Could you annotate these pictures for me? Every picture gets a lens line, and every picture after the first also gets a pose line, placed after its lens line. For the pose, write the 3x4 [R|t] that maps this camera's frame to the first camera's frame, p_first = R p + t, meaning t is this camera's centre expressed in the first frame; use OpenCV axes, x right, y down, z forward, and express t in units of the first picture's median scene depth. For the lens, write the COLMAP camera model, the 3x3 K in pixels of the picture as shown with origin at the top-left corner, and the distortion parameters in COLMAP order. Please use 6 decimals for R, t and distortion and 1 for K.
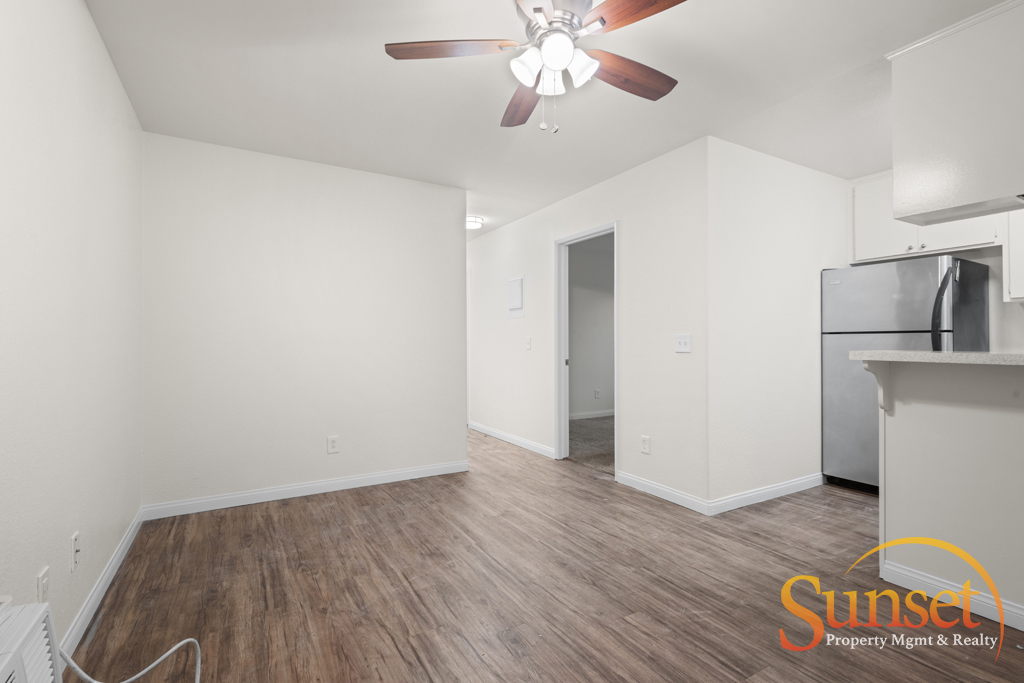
lens RADIAL K [[470.9, 0, 513.0], [0, 470.9, 346.6], [0, 0, 1]] dist [0.013244, -0.002496]
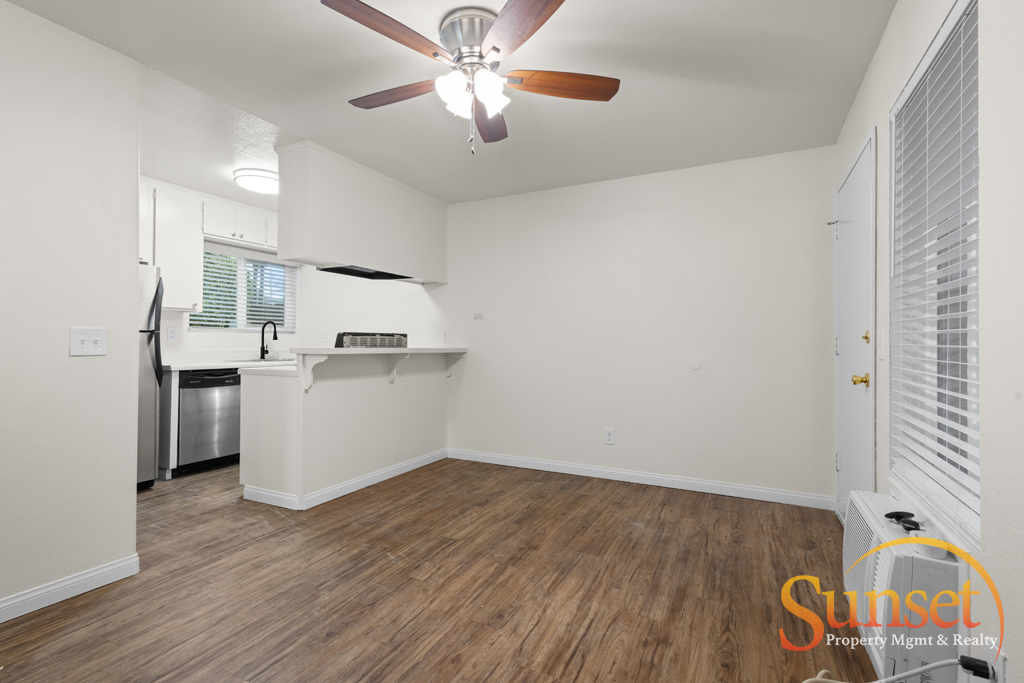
lens RADIAL K [[470.9, 0, 511.5], [0, 470.9, 337.3], [0, 0, 1]] dist [0.013244, -0.002496]
pose [[-0.544201, 0.009244, 0.838904, -0.688924], [0.002818, 0.999954, -0.009190, -0.006759], [-0.838950, -0.002637, -0.544202, 1.166531]]
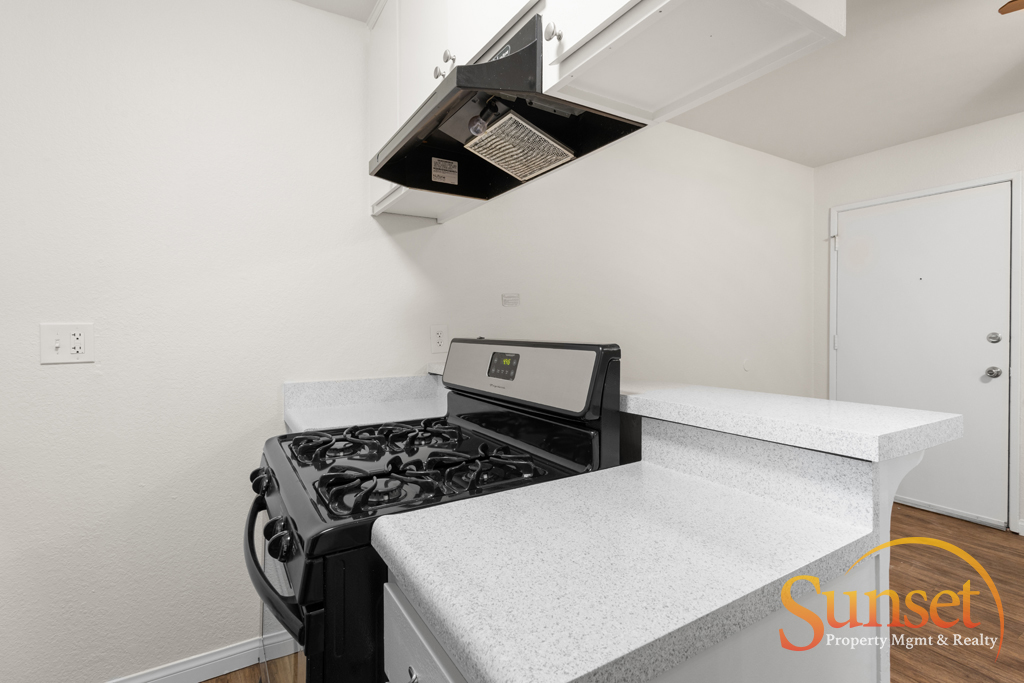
lens RADIAL K [[470.9, 0, 504.3], [0, 470.9, 331.3], [0, 0, 1]] dist [0.013244, -0.002496]
pose [[-0.999871, 0.001820, -0.015963, 0.990826], [0.001445, 0.999724, 0.023445, -0.061638], [0.016002, 0.023419, -0.999598, 1.233547]]
